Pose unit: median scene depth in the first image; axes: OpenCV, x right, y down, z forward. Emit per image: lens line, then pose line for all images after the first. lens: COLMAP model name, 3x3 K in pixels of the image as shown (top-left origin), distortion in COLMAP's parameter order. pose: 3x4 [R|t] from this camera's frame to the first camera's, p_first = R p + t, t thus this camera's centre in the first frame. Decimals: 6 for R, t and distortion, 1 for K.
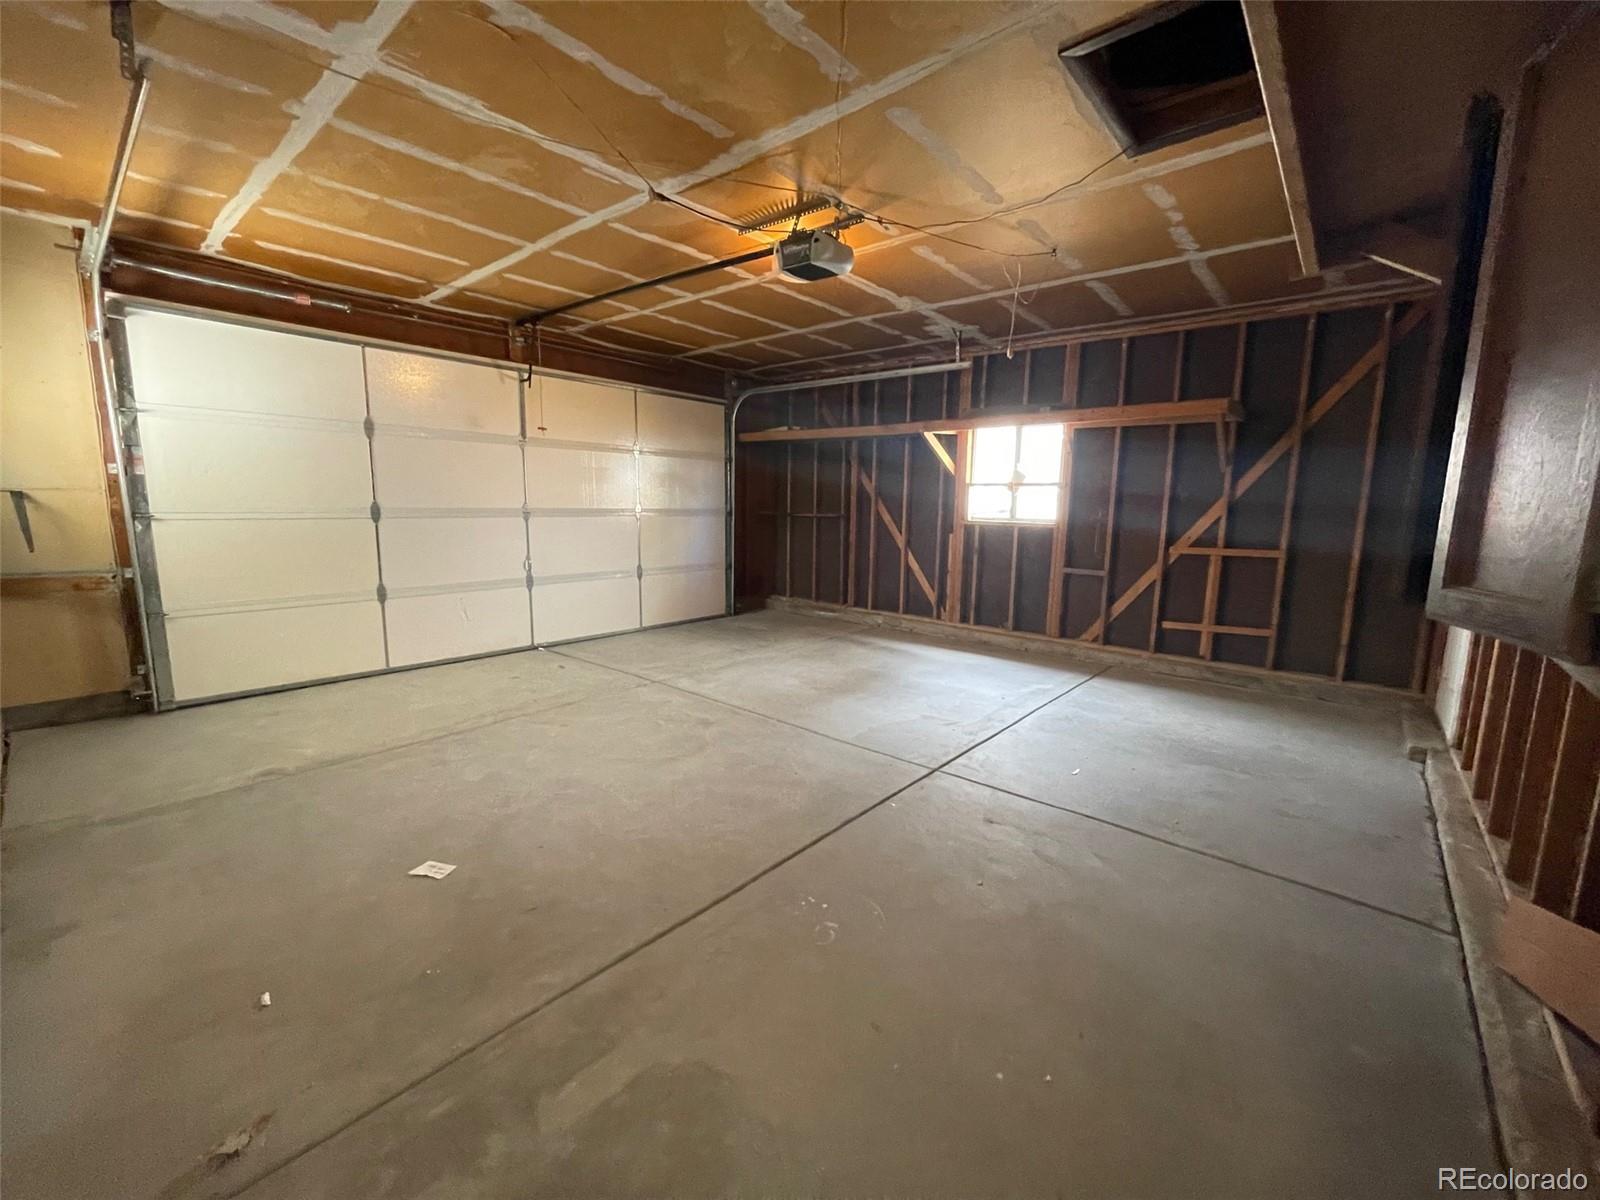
lens RADIAL K [[648.3, 0, 794.0], [0, 648.3, 595.0], [0, 0, 1]] dist [-0.002087, 0.000074]
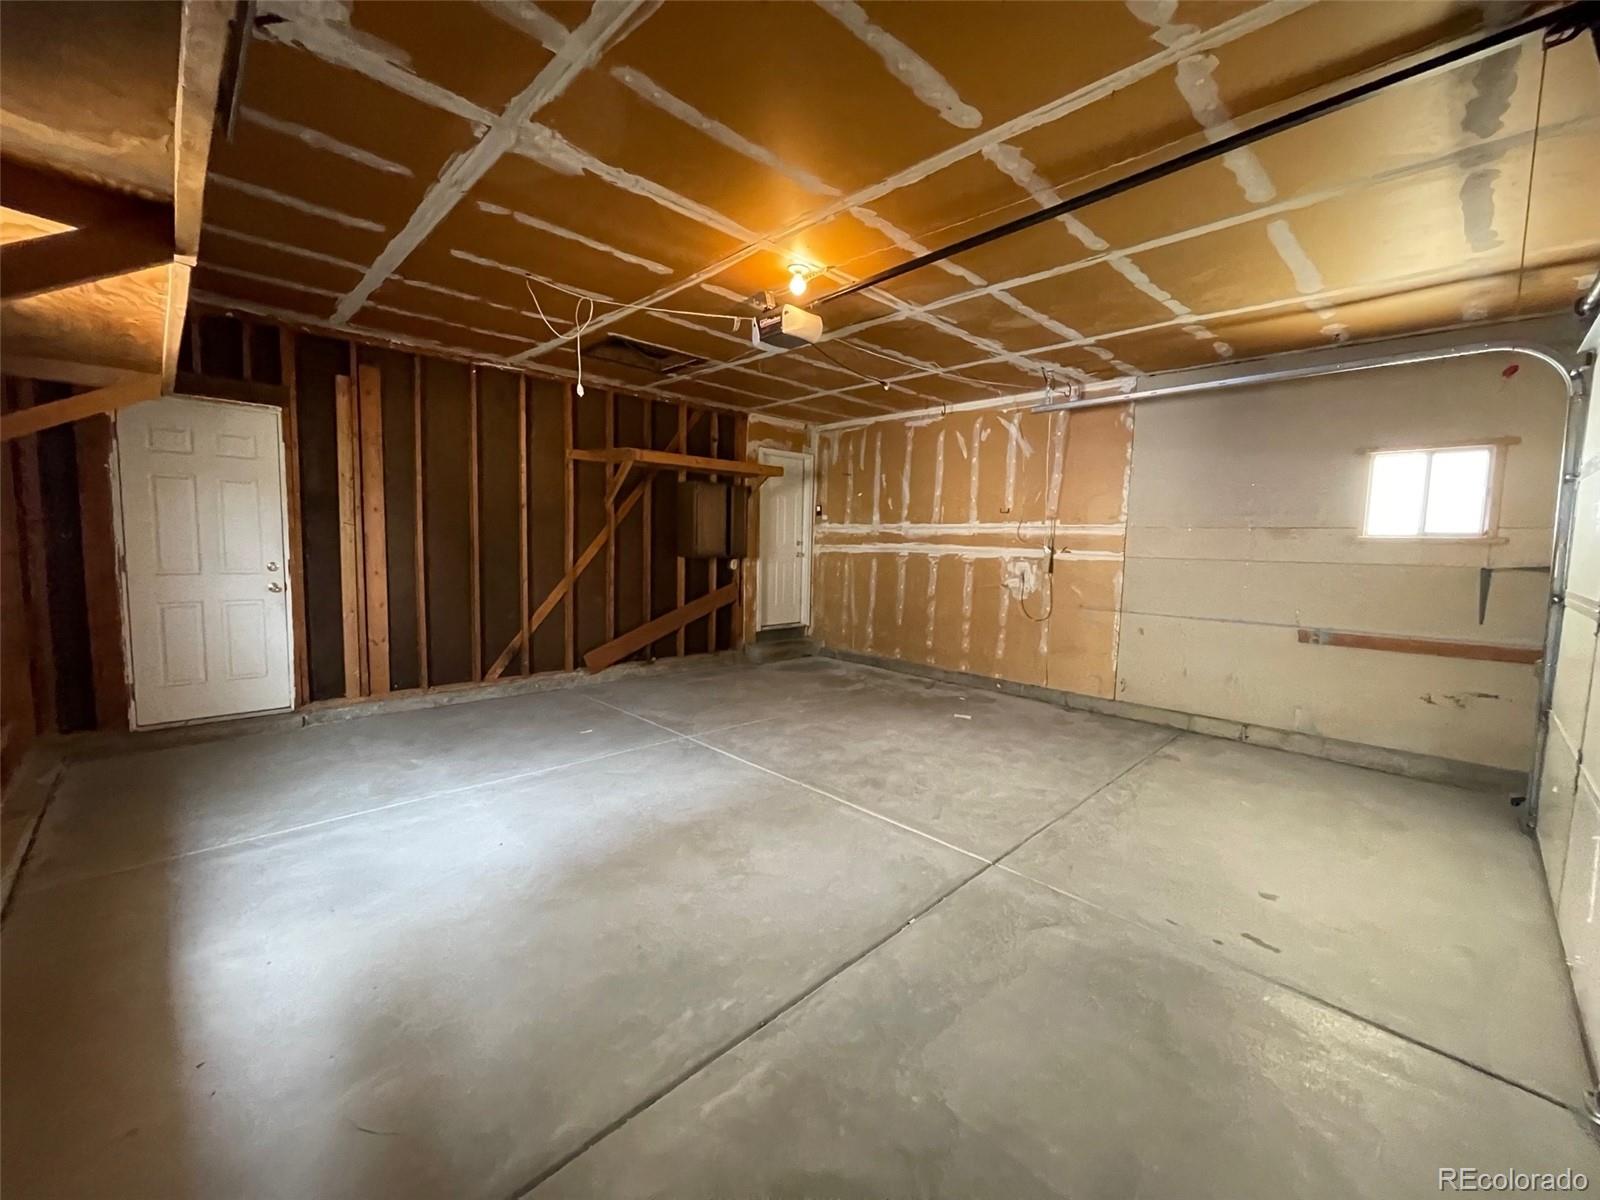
lens RADIAL K [[648.3, 0, 797.5], [0, 648.3, 598.4], [0, 0, 1]] dist [-0.002087, 0.000074]
pose [[-0.995931, -0.050538, 0.074613, -0.086791], [-0.031432, 0.970762, 0.237979, -0.302834], [-0.084458, 0.234665, -0.968400, 1.963730]]
